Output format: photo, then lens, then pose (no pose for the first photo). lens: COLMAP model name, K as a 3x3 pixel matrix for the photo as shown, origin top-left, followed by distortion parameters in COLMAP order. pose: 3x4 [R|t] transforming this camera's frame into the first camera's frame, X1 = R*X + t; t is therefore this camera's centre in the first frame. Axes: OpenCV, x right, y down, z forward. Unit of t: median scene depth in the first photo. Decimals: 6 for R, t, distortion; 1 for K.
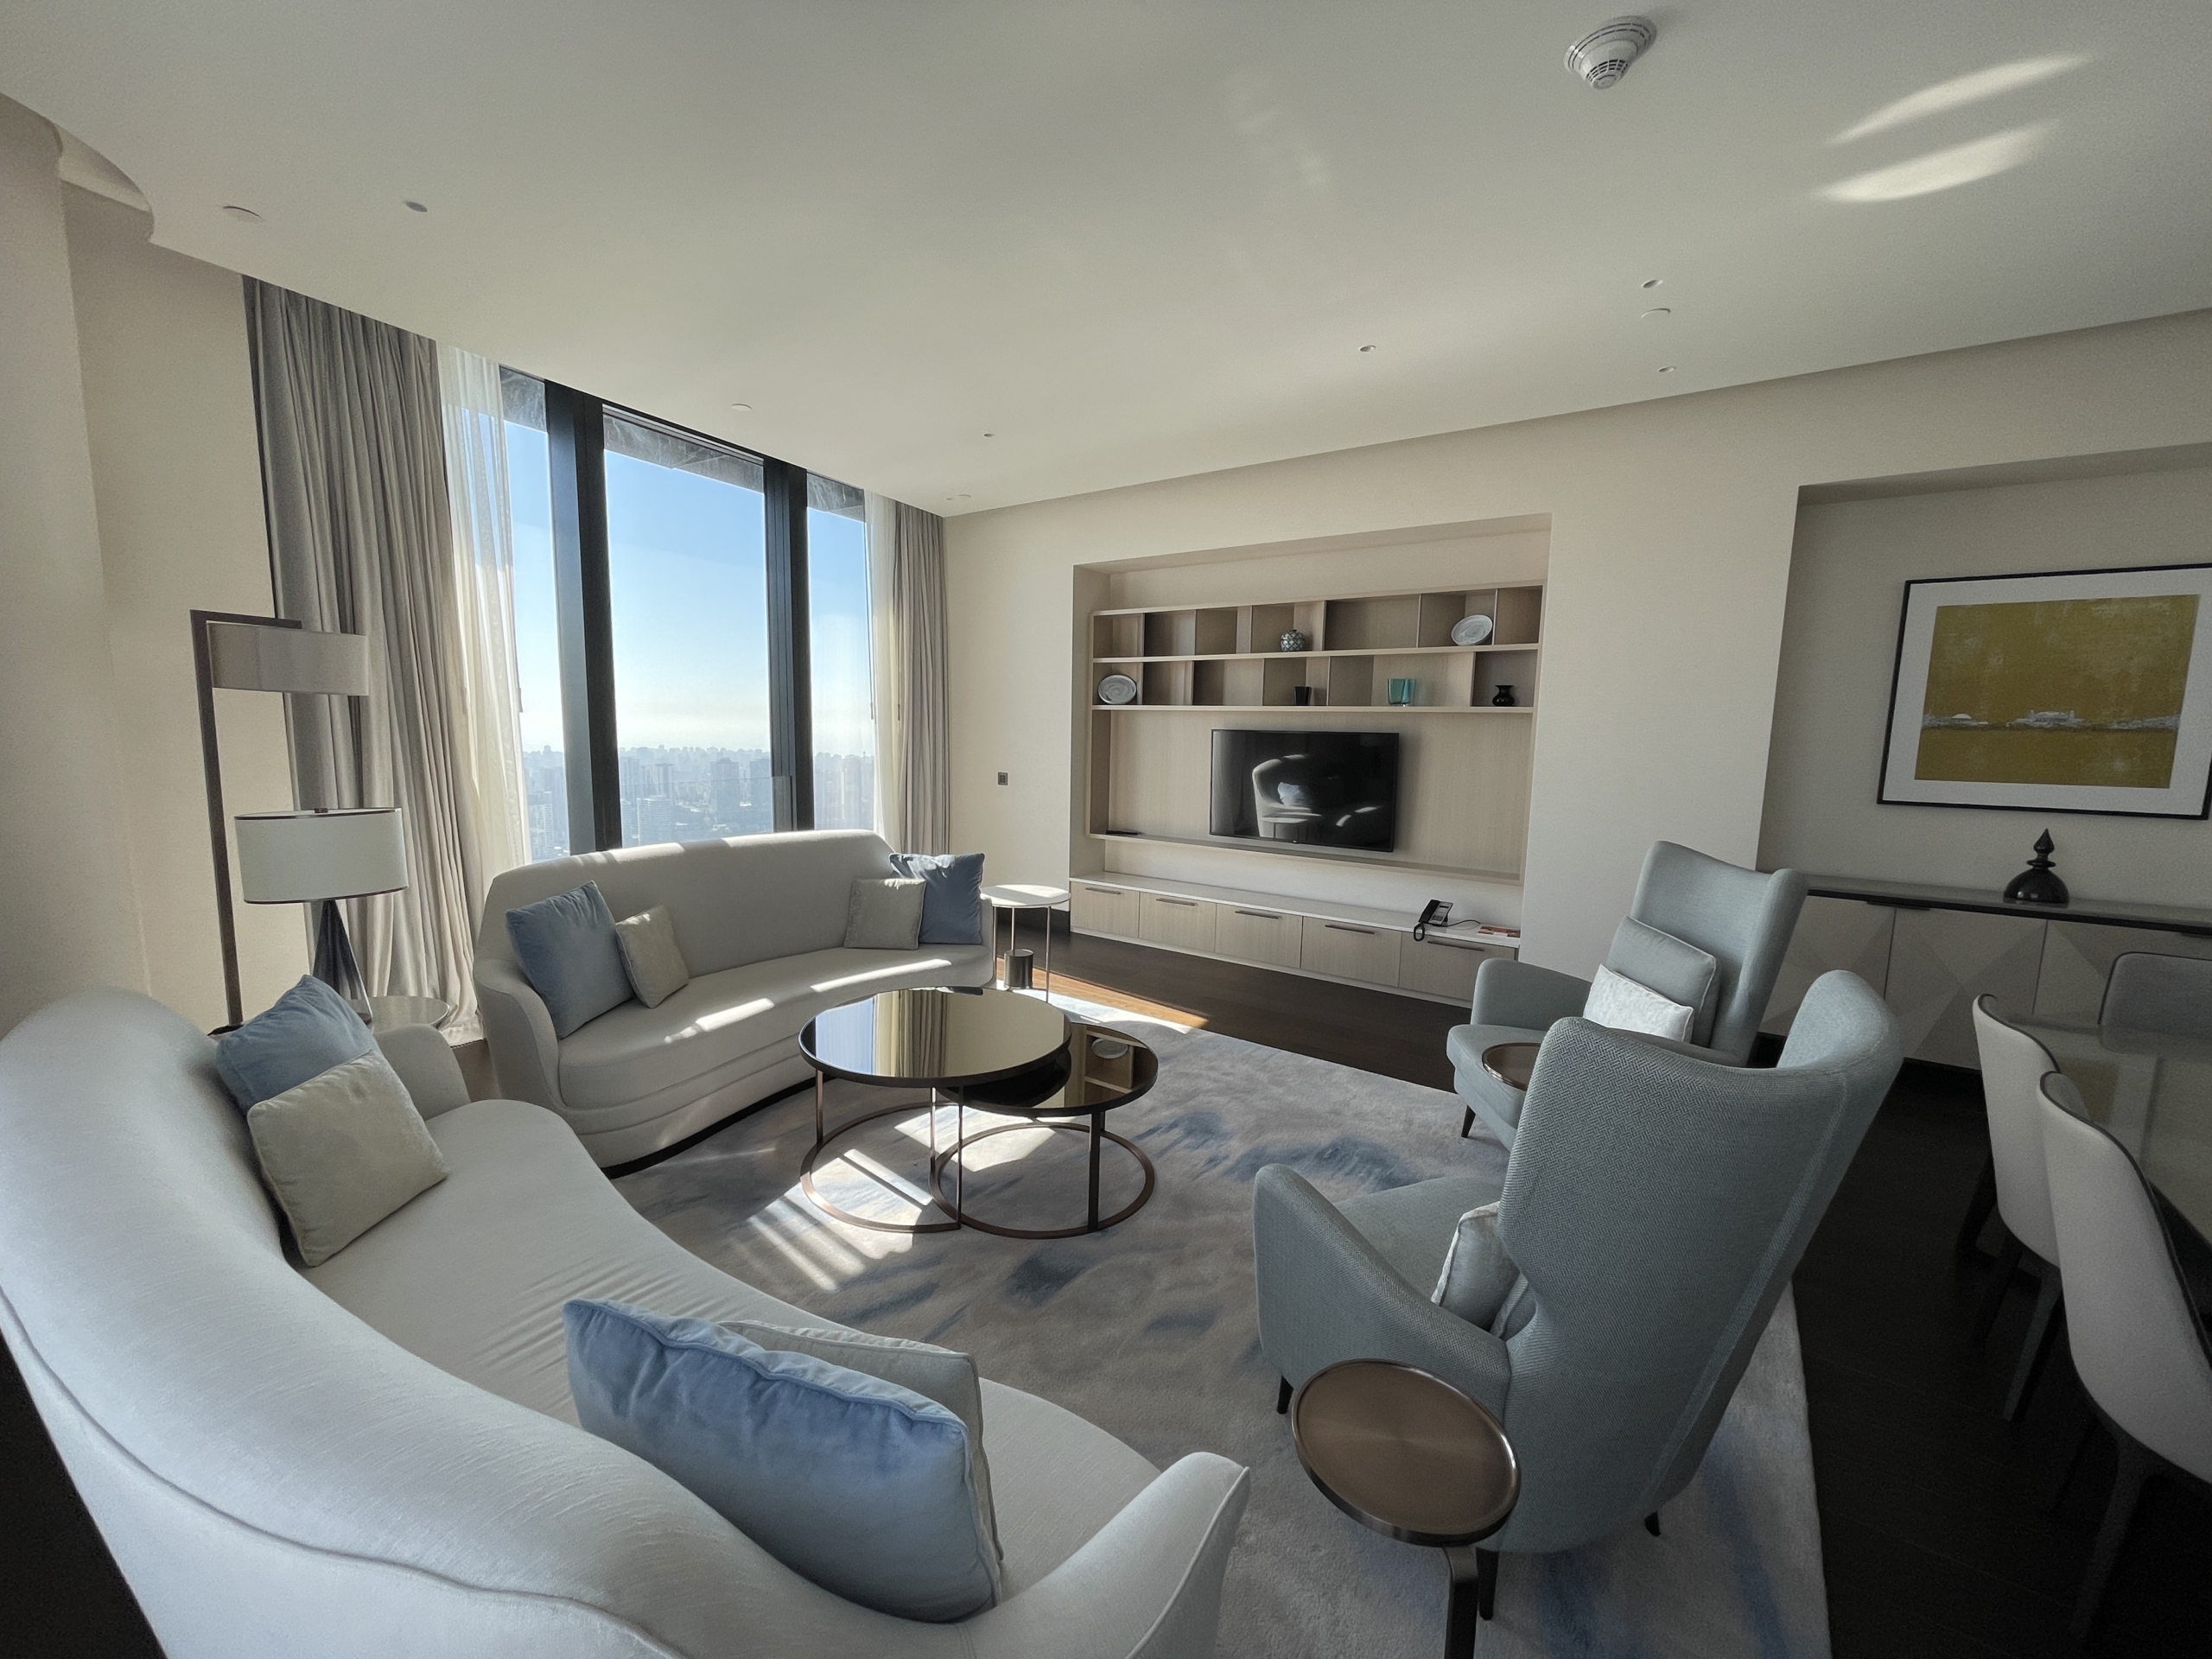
lens RADIAL K [[870.1, 0, 1103.5], [0, 870.1, 834.5], [0, 0, 1]] dist [0.001829, -0.002014]
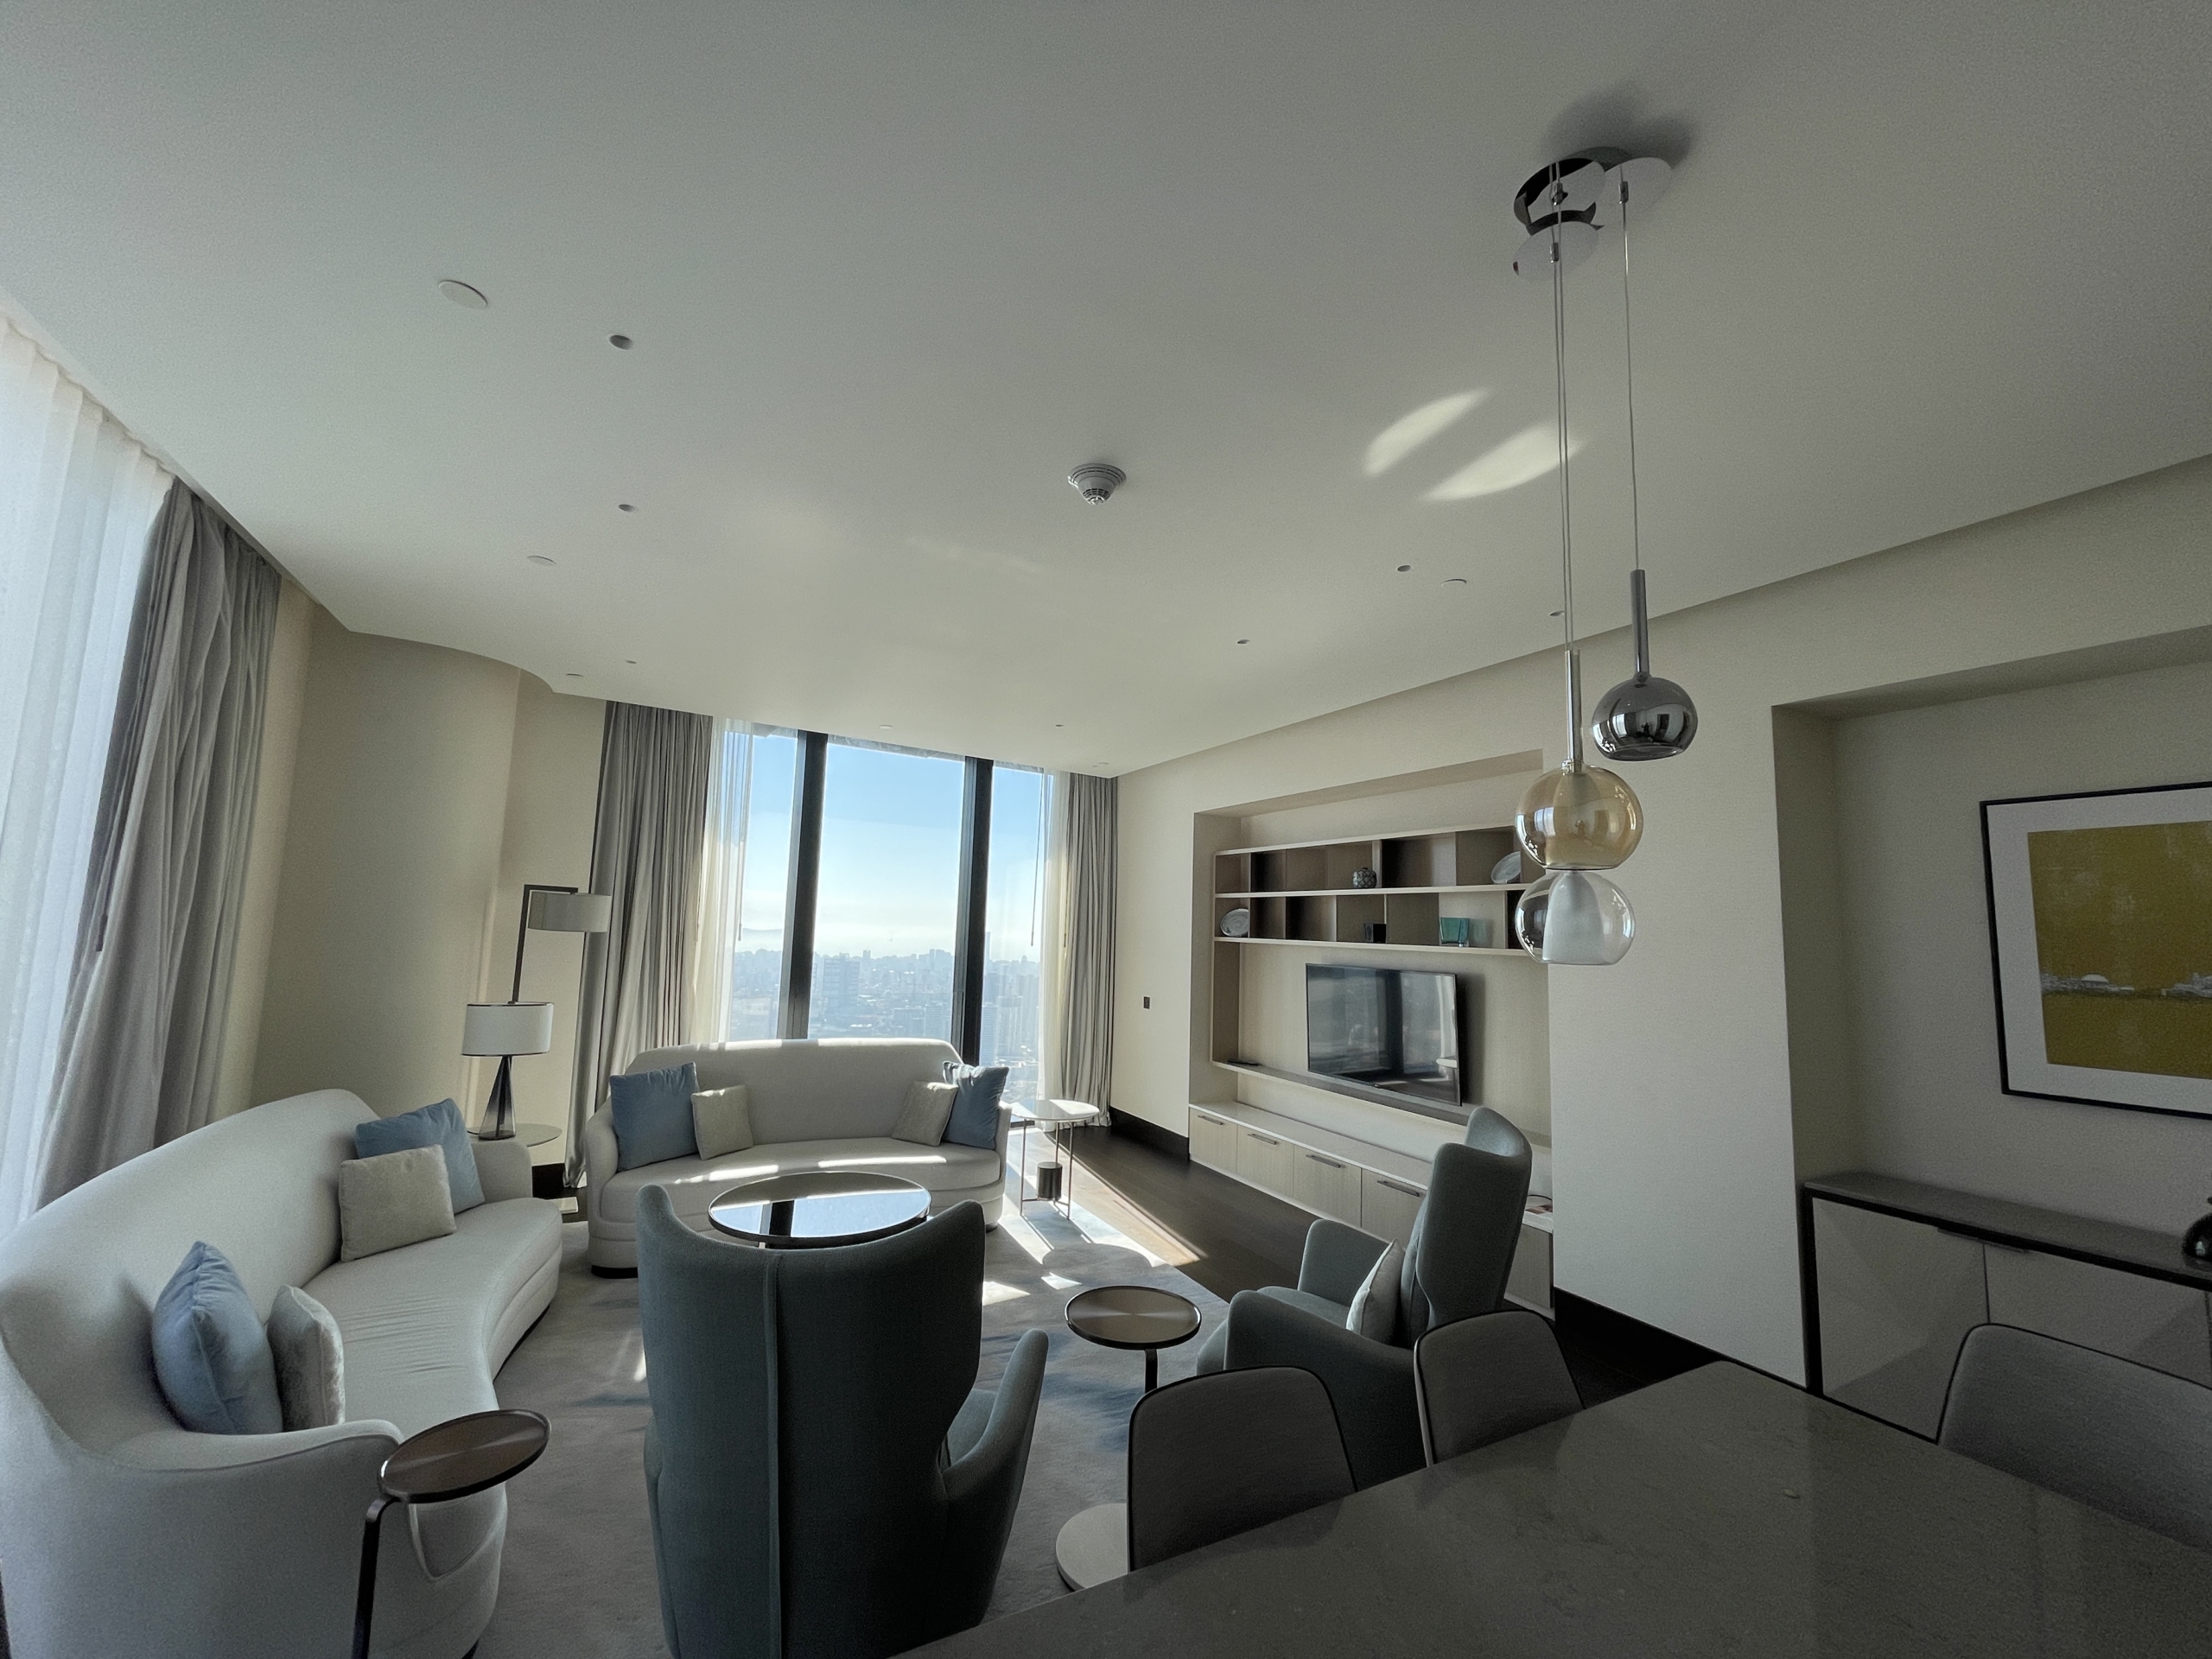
lens RADIAL K [[870.1, 0, 1096.8], [0, 870.1, 828.3], [0, 0, 1]] dist [0.001829, -0.002014]
pose [[0.891188, -0.043760, -0.451519, 0.507807], [-0.072208, 0.968961, -0.236432, -0.022029], [0.447851, 0.243309, 0.860366, -0.026868]]
